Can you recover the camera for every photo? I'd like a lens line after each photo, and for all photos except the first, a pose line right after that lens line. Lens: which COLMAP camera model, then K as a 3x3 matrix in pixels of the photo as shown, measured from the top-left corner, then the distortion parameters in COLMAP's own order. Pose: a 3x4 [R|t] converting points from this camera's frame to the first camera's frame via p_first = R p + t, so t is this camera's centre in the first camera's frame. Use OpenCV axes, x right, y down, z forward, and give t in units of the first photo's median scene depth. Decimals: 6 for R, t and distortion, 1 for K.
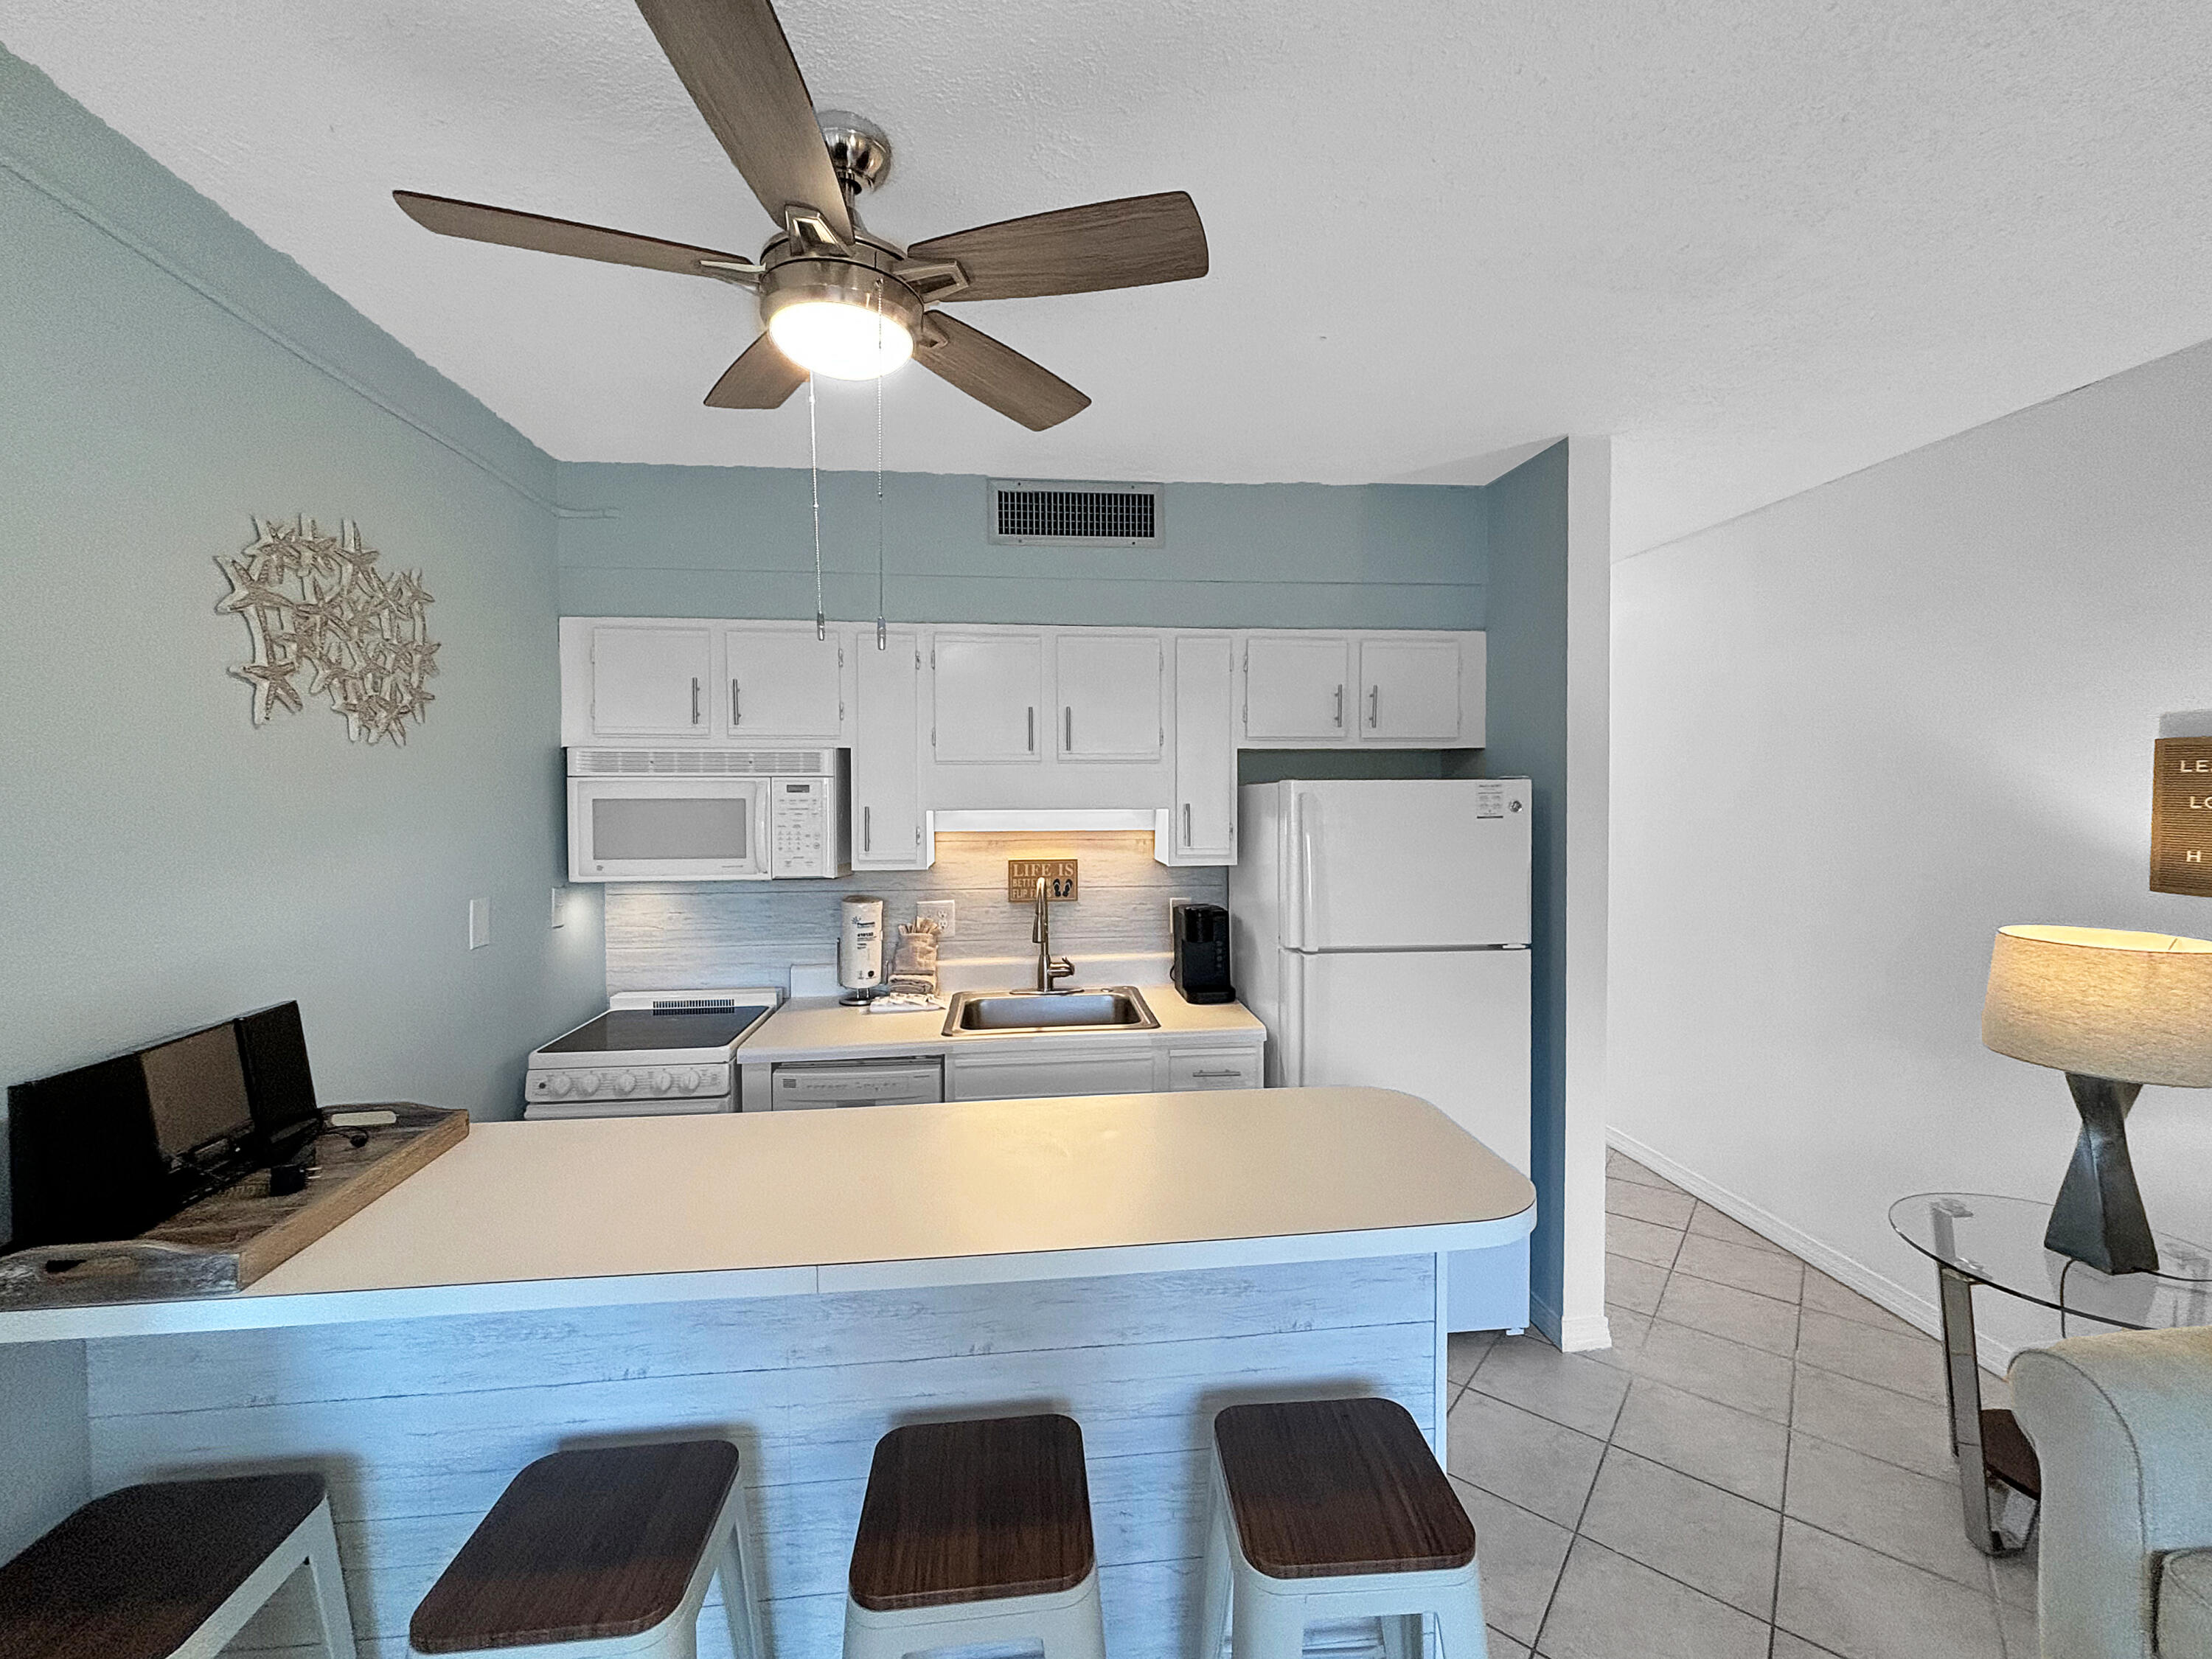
lens RADIAL K [[950.7, 0, 1099.3], [0, 950.7, 808.7], [0, 0, 1]] dist [-0.002491, -0.000845]
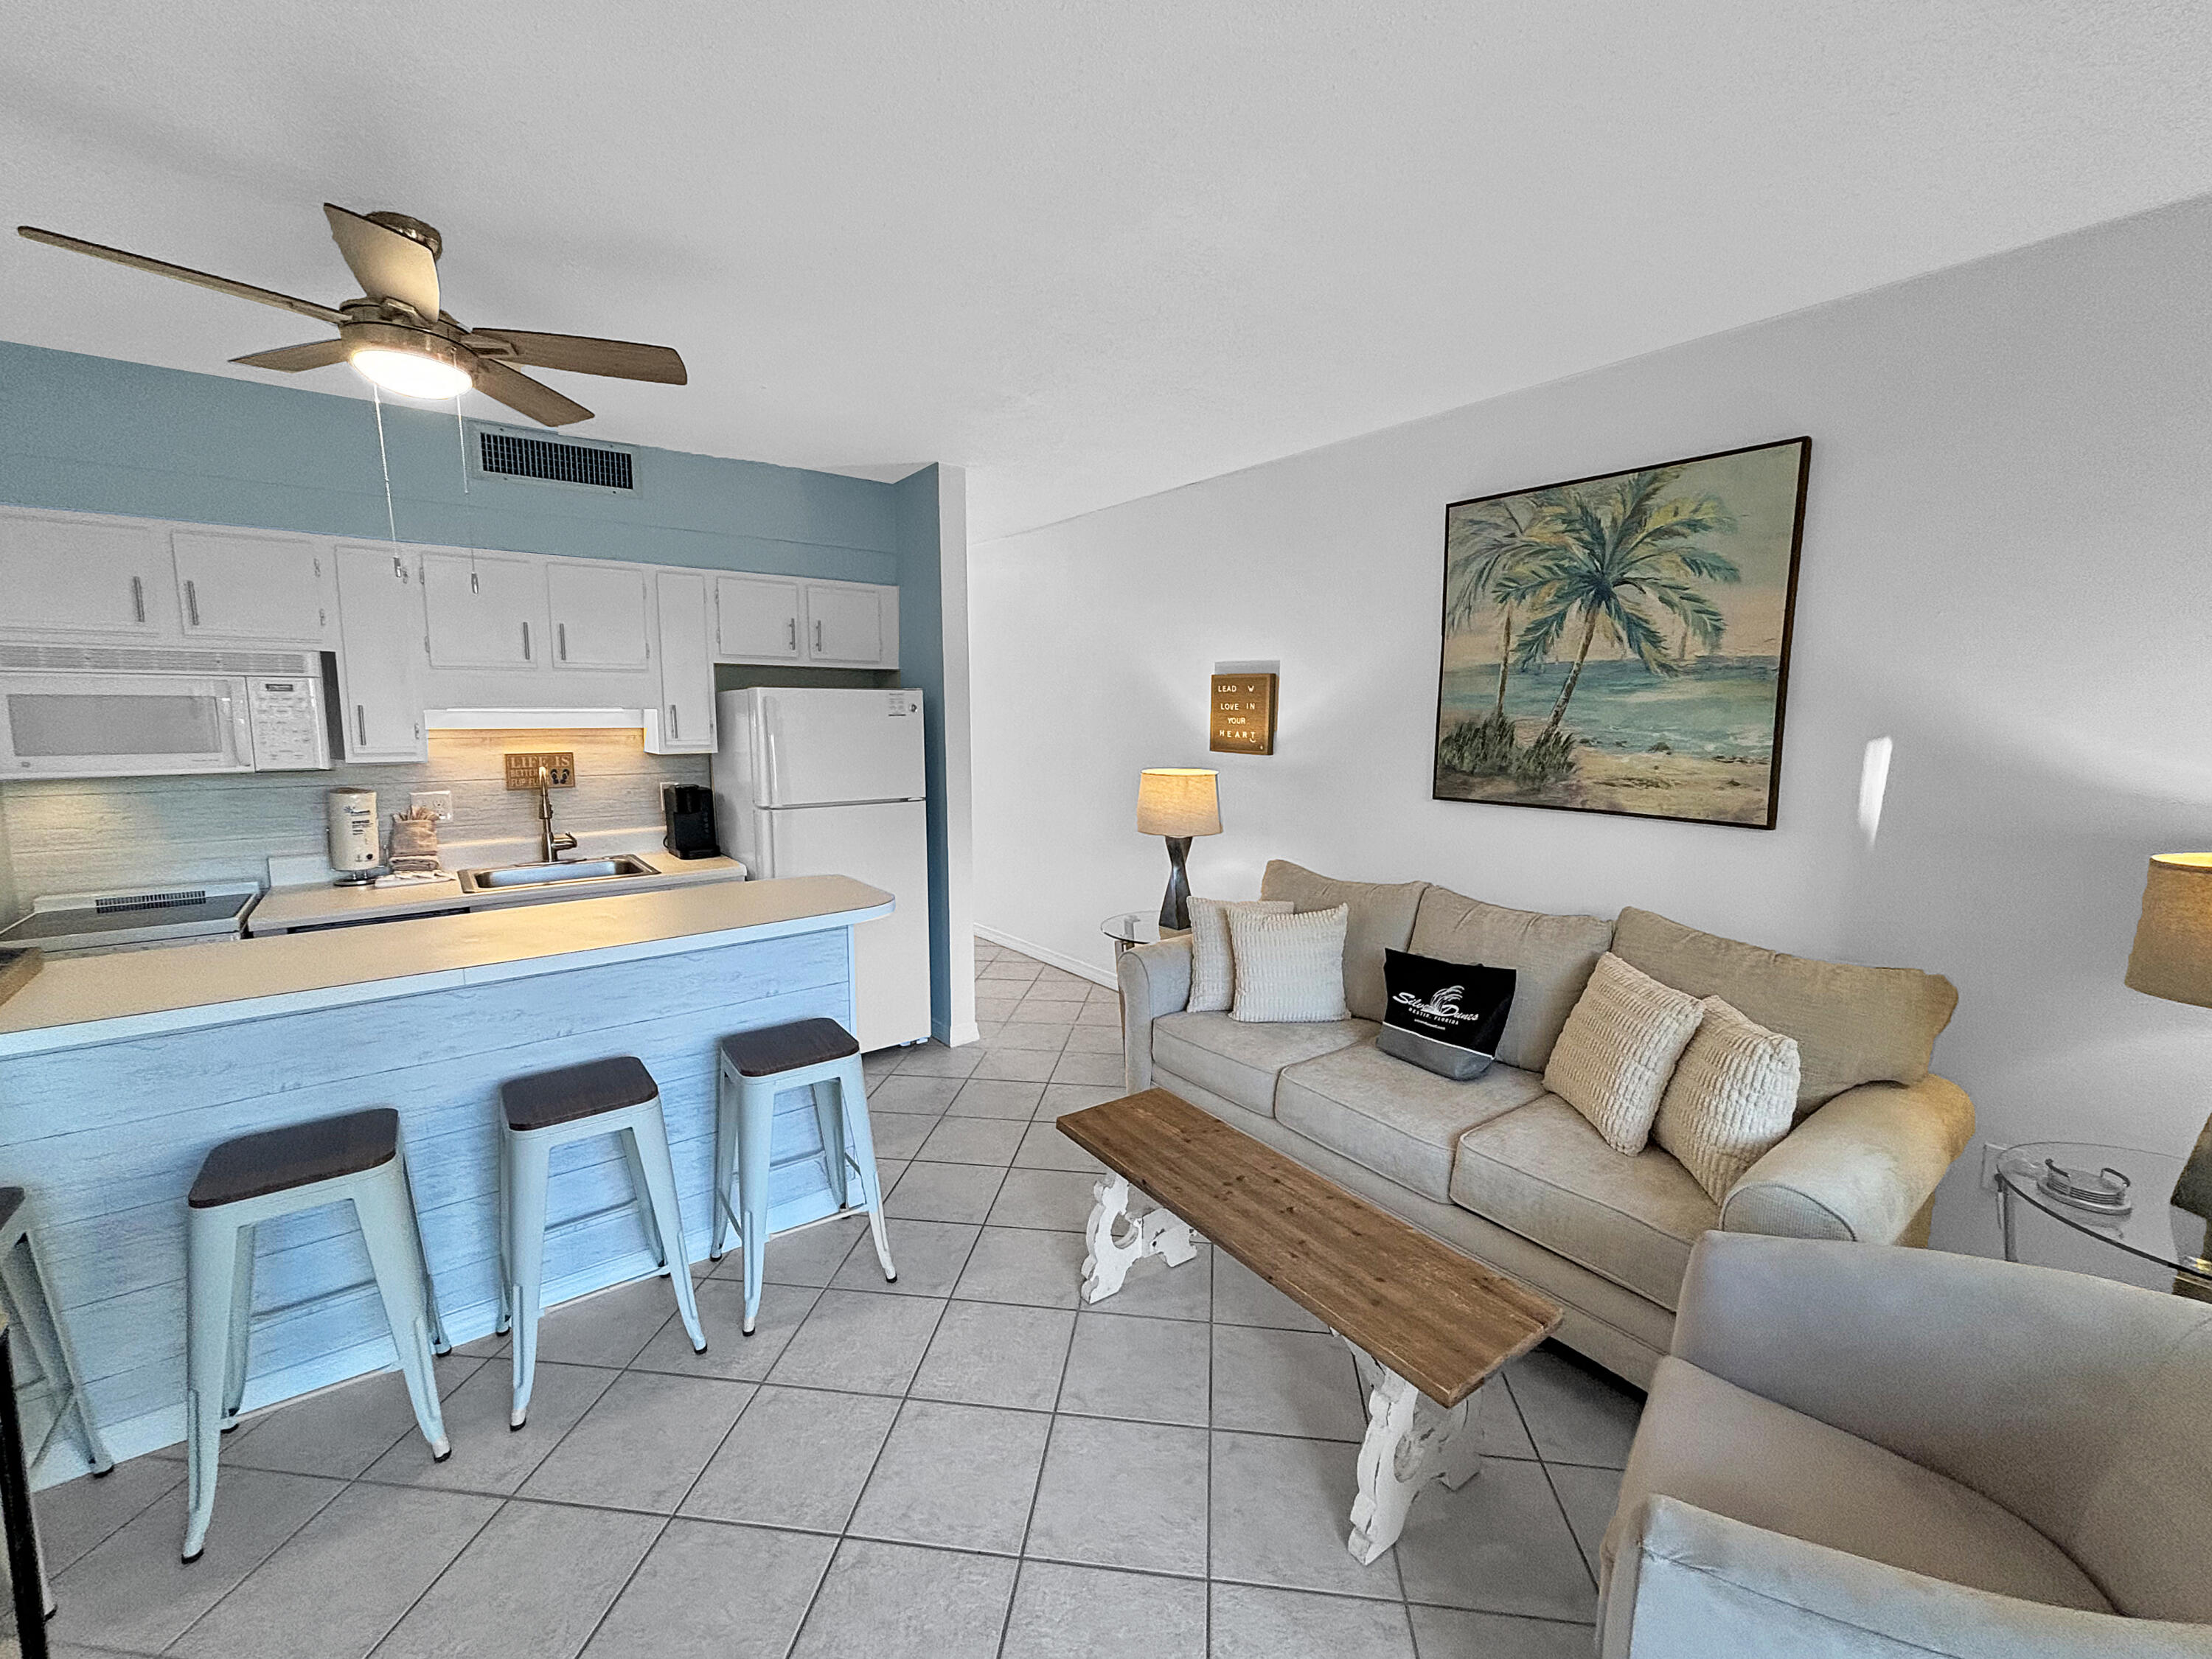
lens RADIAL K [[896.9, 0, 1111.2], [0, 896.9, 814.1], [0, 0, 1]] dist [0.002922, -0.000646]
pose [[0.845546, -0.057357, 0.530812, -0.067455], [0.004328, 0.994916, 0.100611, 0.024038], [-0.533885, -0.082774, 0.841496, -0.395896]]
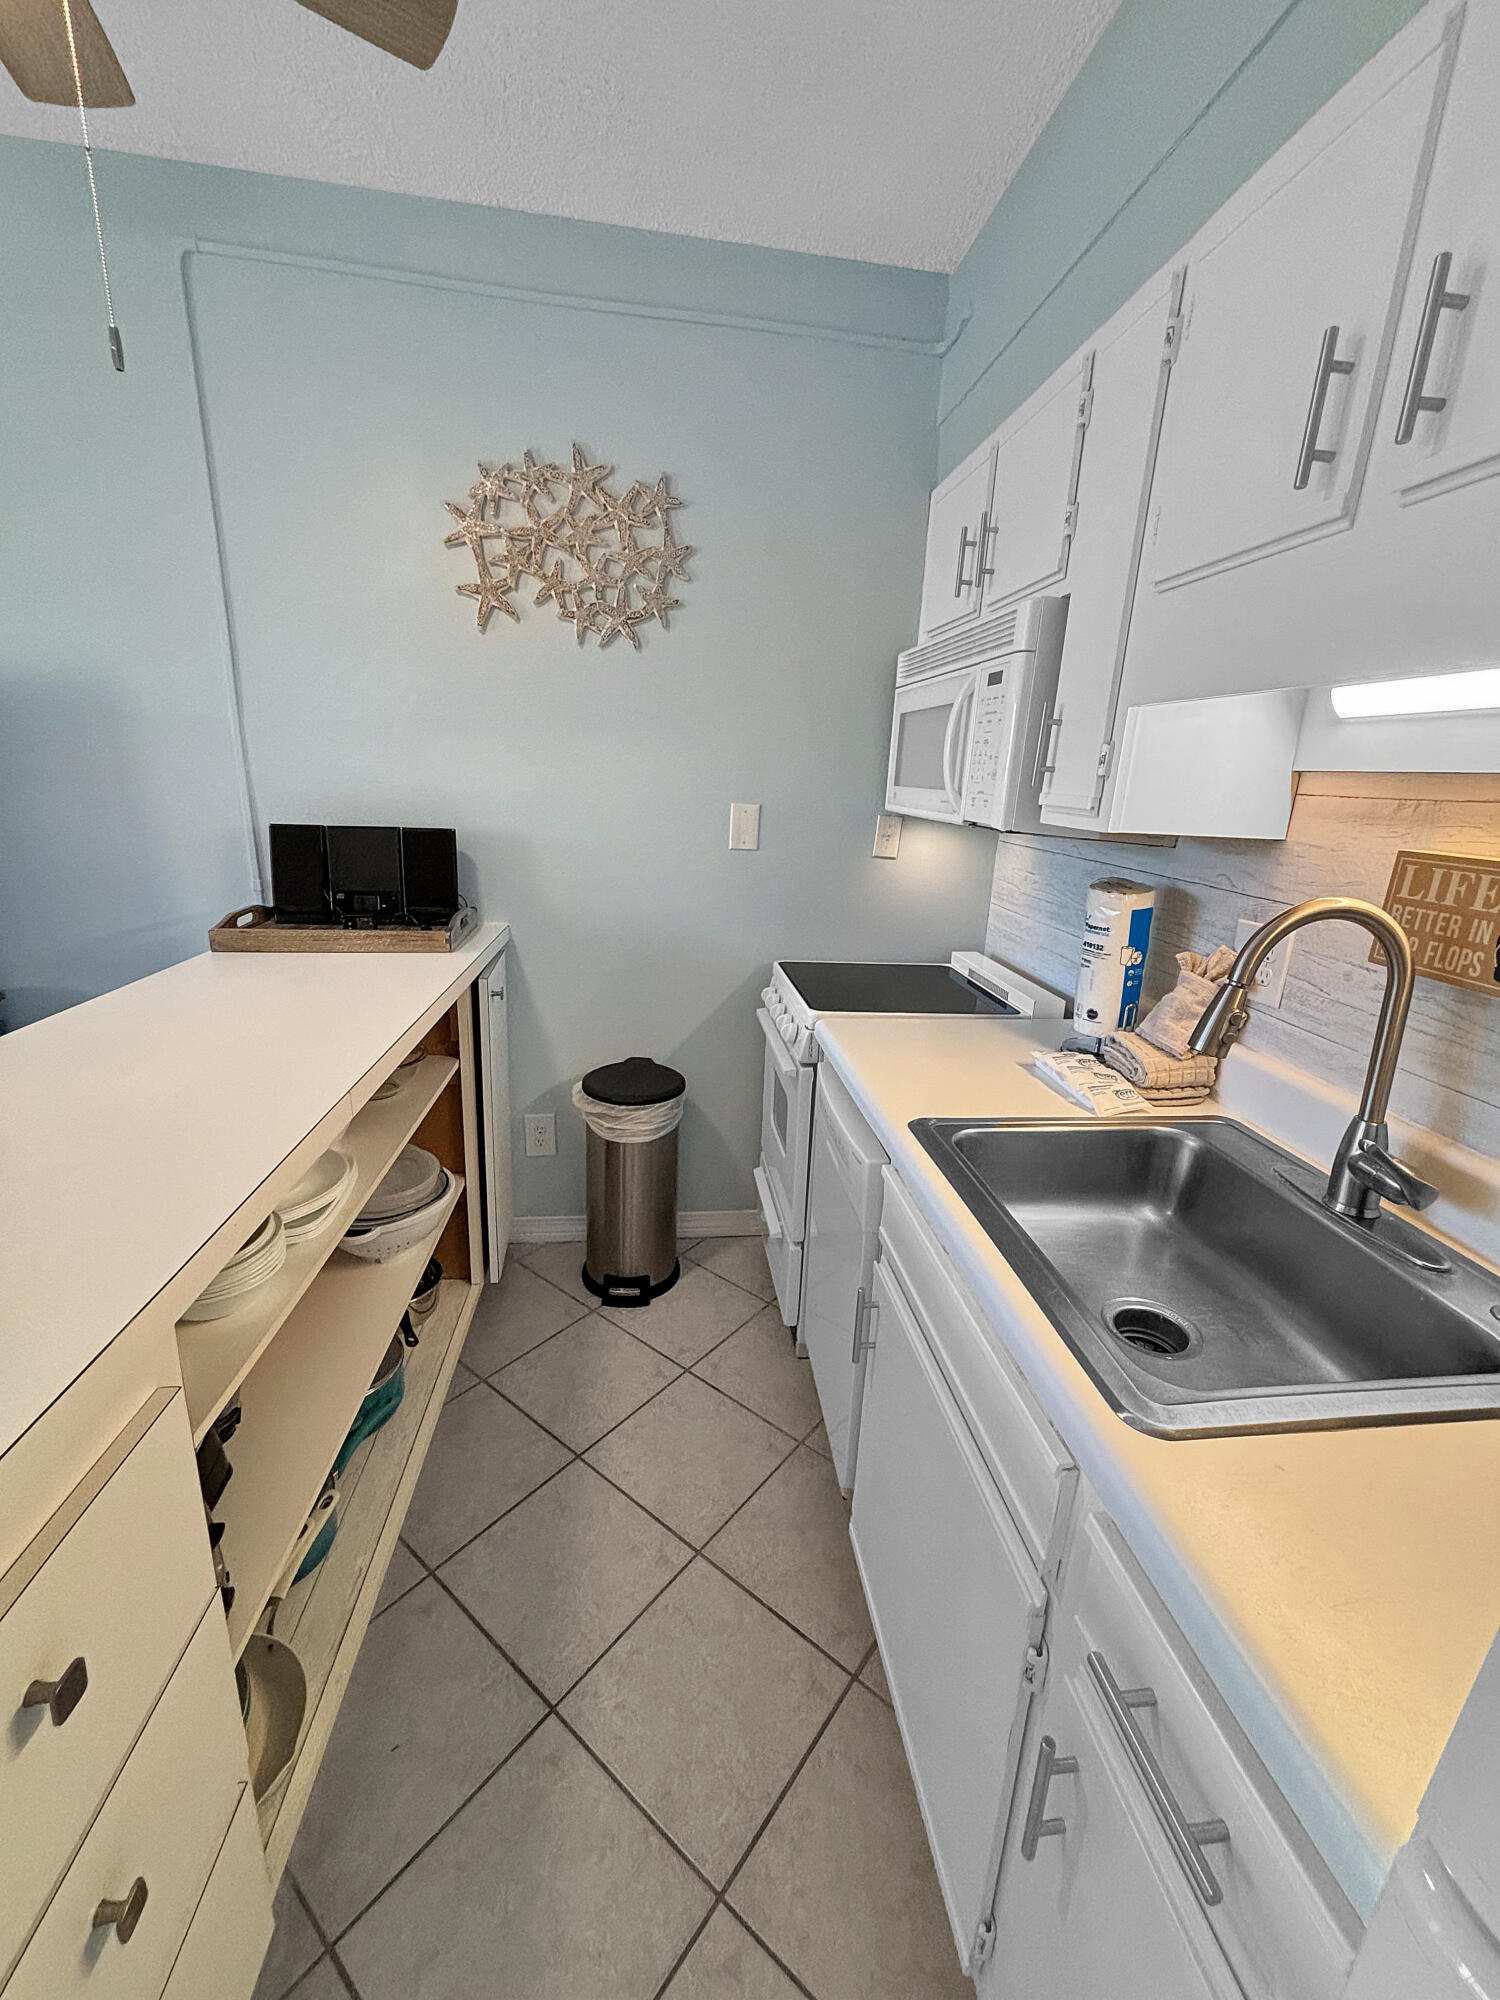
lens RADIAL K [[810.9, 0, 765.7], [0, 810.9, 1008.6], [0, 0, 1]] dist [0.002922, -0.000646]
pose [[0.018543, 0.284574, -0.958475, 0.257019], [-0.070102, 0.956650, 0.282676, 0.045564], [0.997367, 0.061949, 0.037688, 0.834893]]
